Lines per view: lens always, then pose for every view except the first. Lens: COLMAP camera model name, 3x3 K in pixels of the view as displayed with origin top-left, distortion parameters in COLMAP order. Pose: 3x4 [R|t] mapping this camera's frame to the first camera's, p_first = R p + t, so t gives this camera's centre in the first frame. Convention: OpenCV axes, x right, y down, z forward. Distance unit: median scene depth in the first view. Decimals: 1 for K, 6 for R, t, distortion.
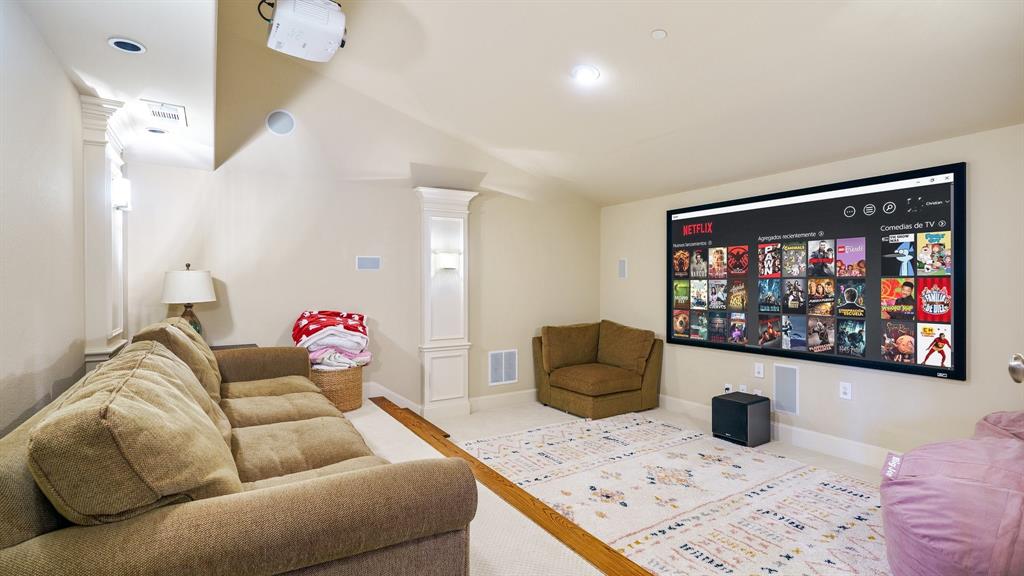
lens RADIAL K [[494.1, 0, 509.9], [0, 494.1, 283.4], [0, 0, 1]] dist [-0.000731, -0.000401]
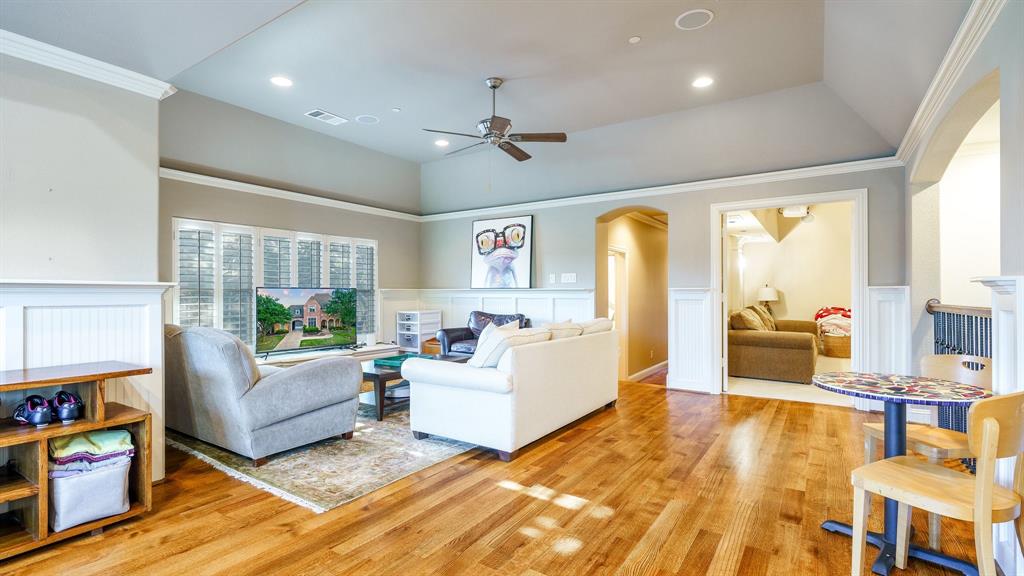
lens RADIAL K [[481.3, 0, 503.7], [0, 481.3, 292.2], [0, 0, 1]] dist [-0.005471, 0.000104]
pose [[0.427634, 0.005923, -0.903933, 0.849312], [-0.005434, 0.999977, 0.003982, -0.002917], [0.903936, 0.003209, 0.427656, -1.074641]]
